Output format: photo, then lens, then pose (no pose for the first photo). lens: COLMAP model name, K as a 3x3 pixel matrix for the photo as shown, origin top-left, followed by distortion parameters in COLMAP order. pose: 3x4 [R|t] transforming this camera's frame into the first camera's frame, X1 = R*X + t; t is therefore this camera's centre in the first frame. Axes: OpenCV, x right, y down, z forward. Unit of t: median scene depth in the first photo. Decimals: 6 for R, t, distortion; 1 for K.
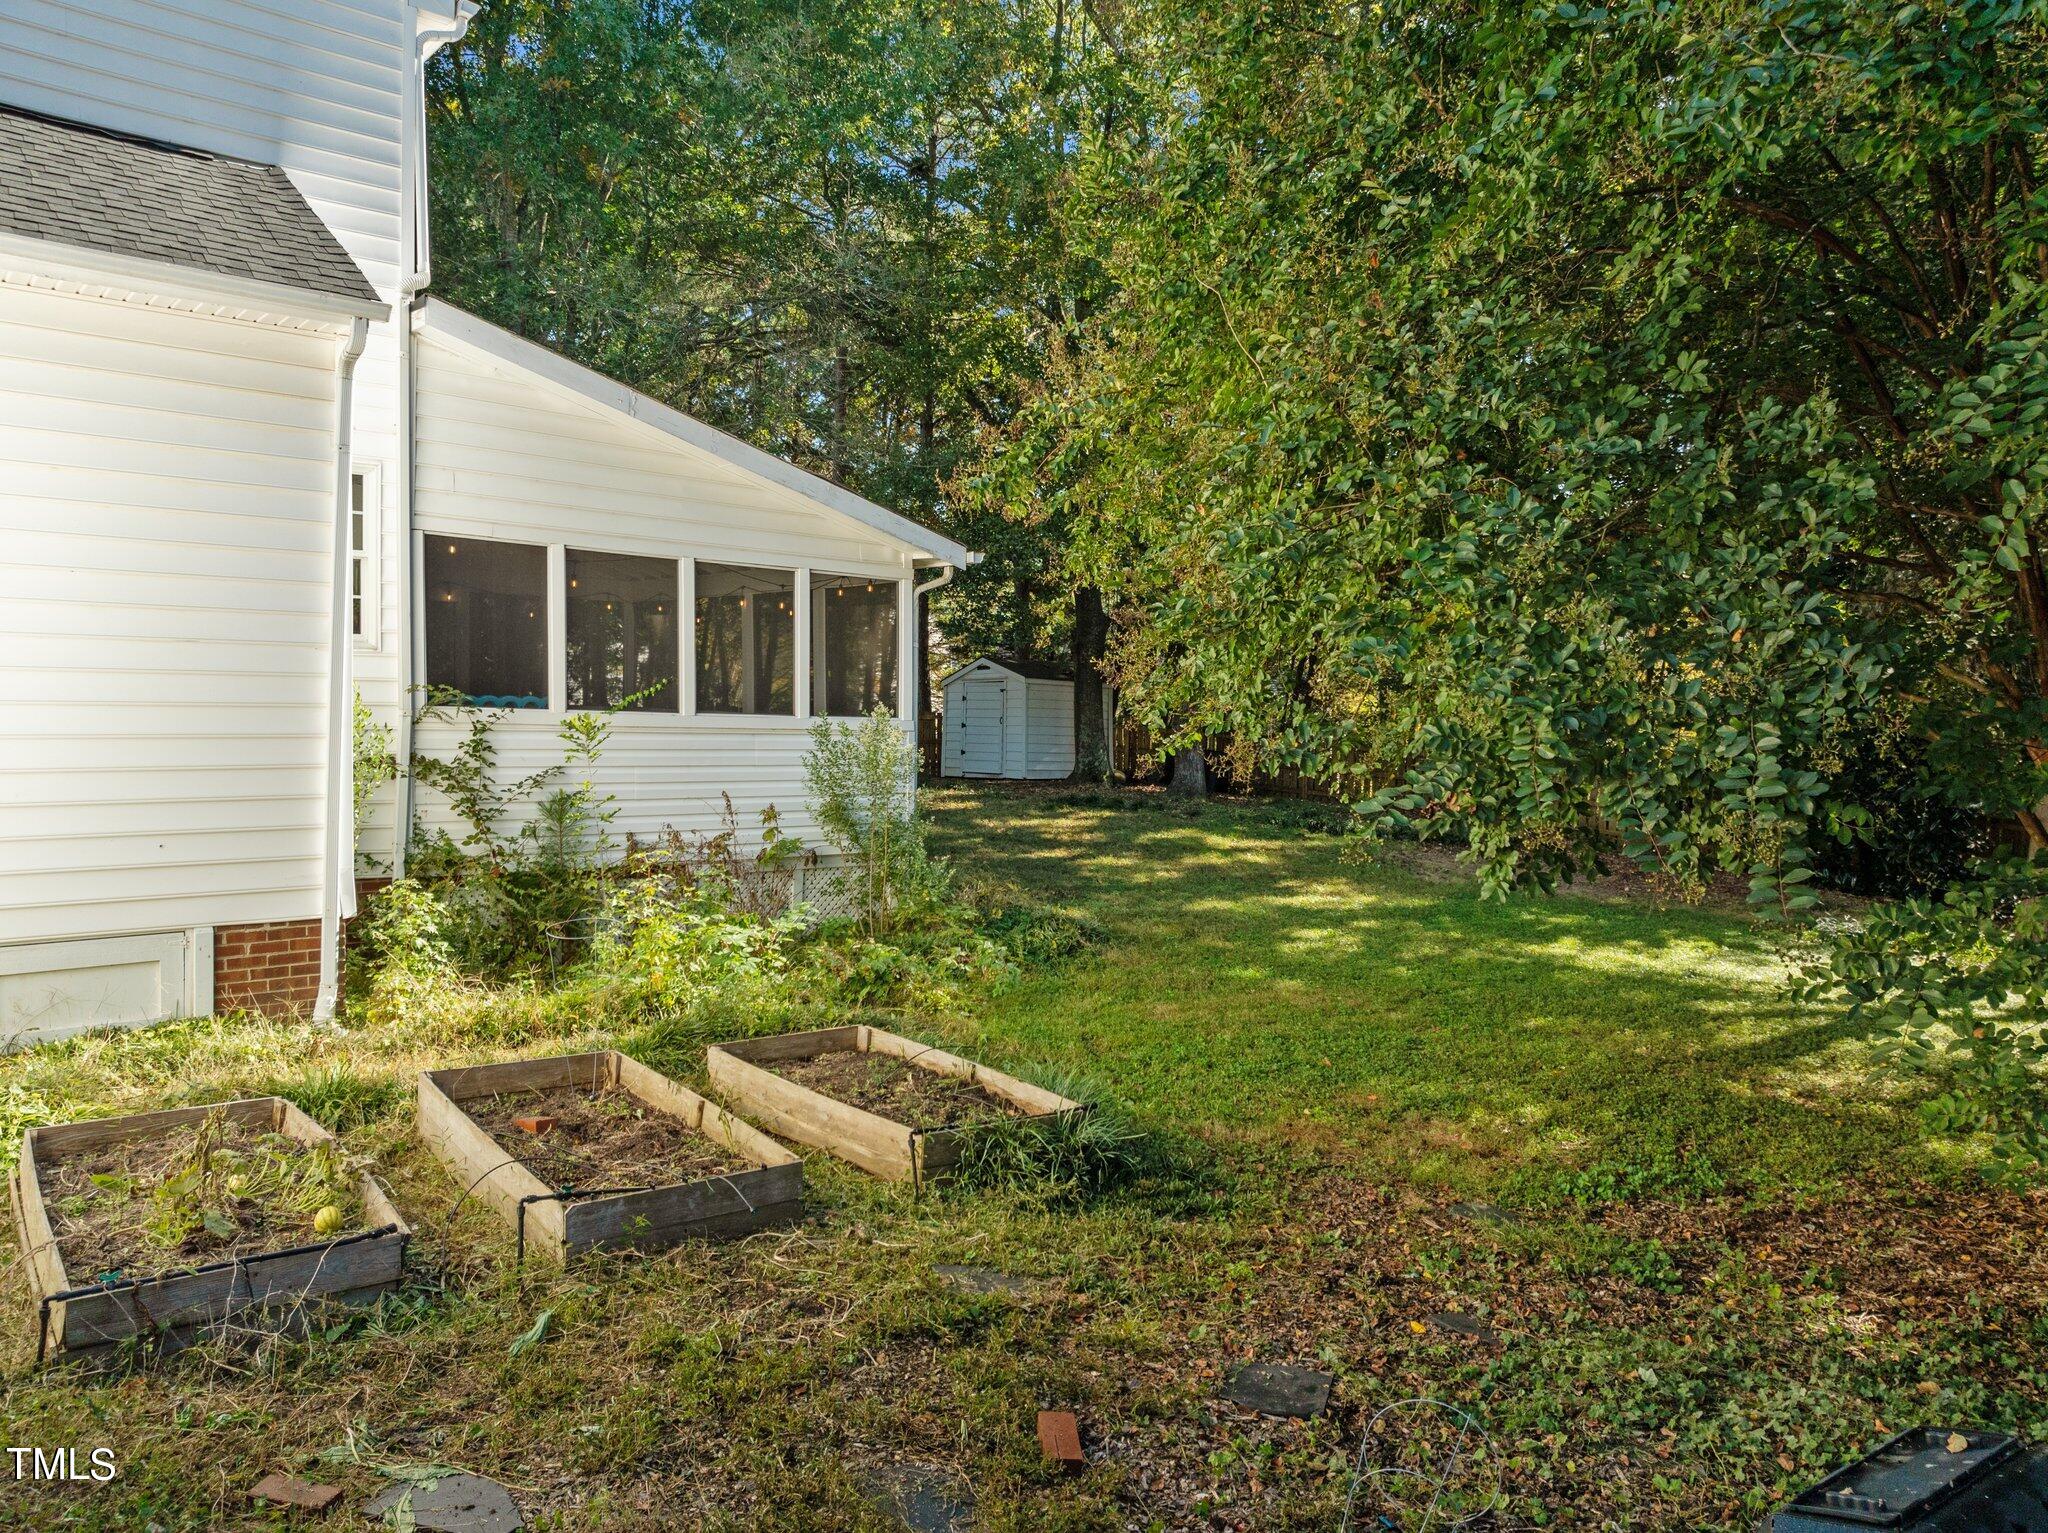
lens RADIAL K [[1562.2, 0, 1024.5], [0, 1562.2, 771.8], [0, 0, 1]] dist [0.011884, 0.005556]
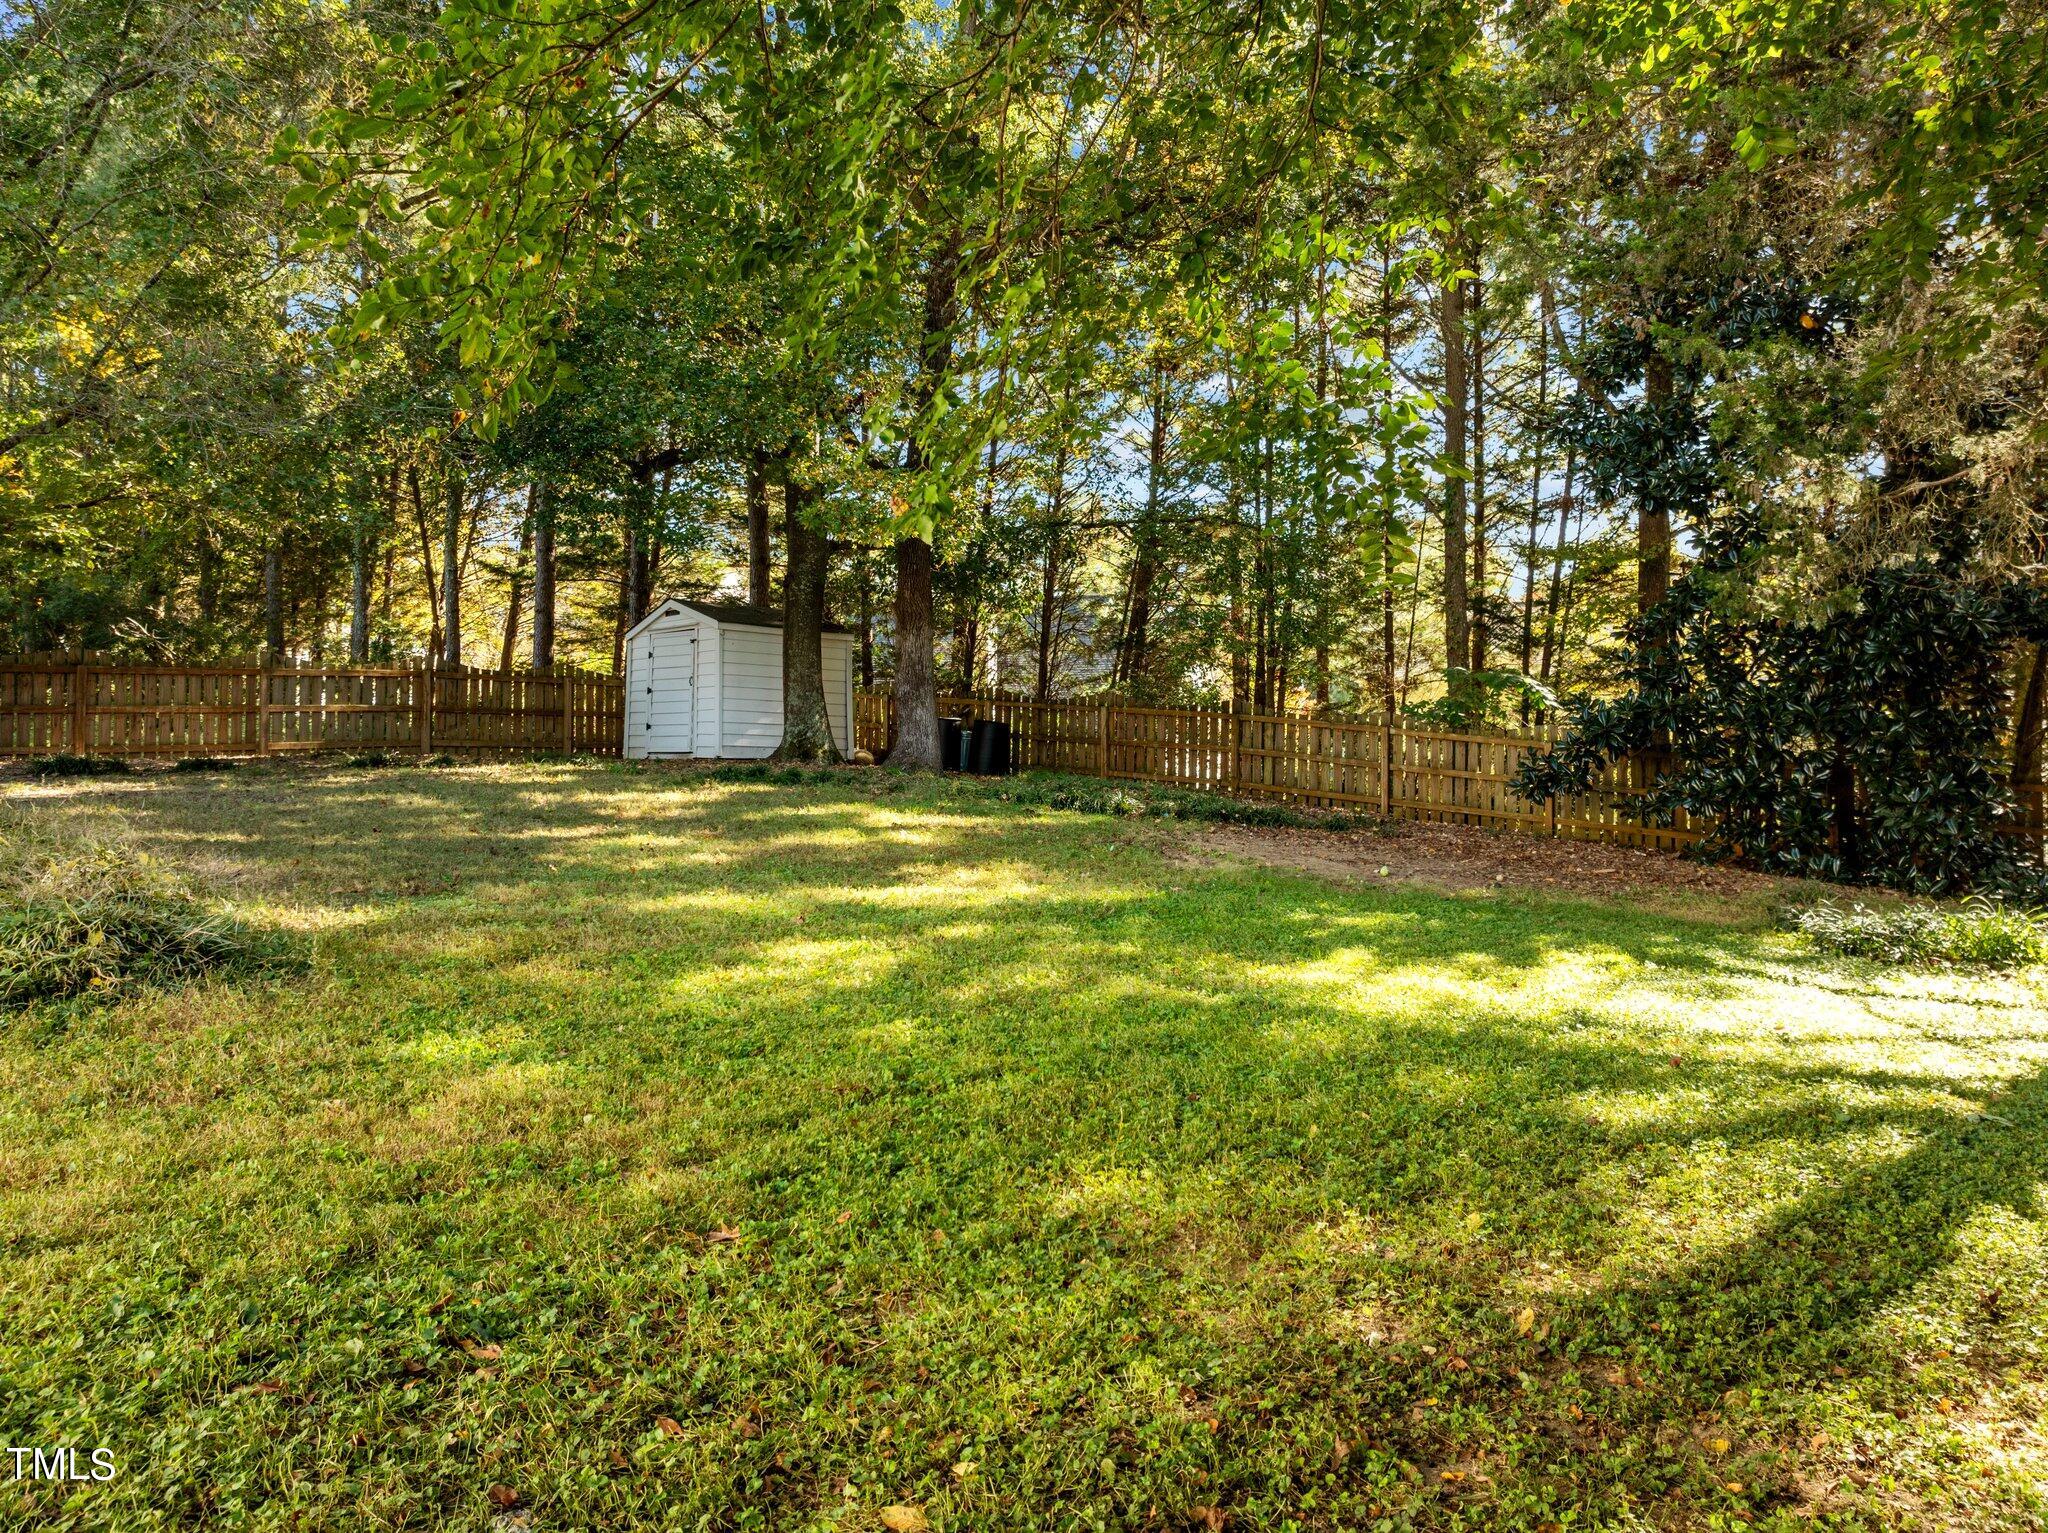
lens RADIAL K [[1466.2, 0, 1022.5], [0, 1466.2, 762.3], [0, 0, 1]] dist [-0.014583, -0.004425]
pose [[0.999793, -0.014784, 0.013998, 0.237959], [0.015283, 0.999226, -0.036256, 0.060952], [-0.013451, 0.036462, 0.999244, 0.526143]]
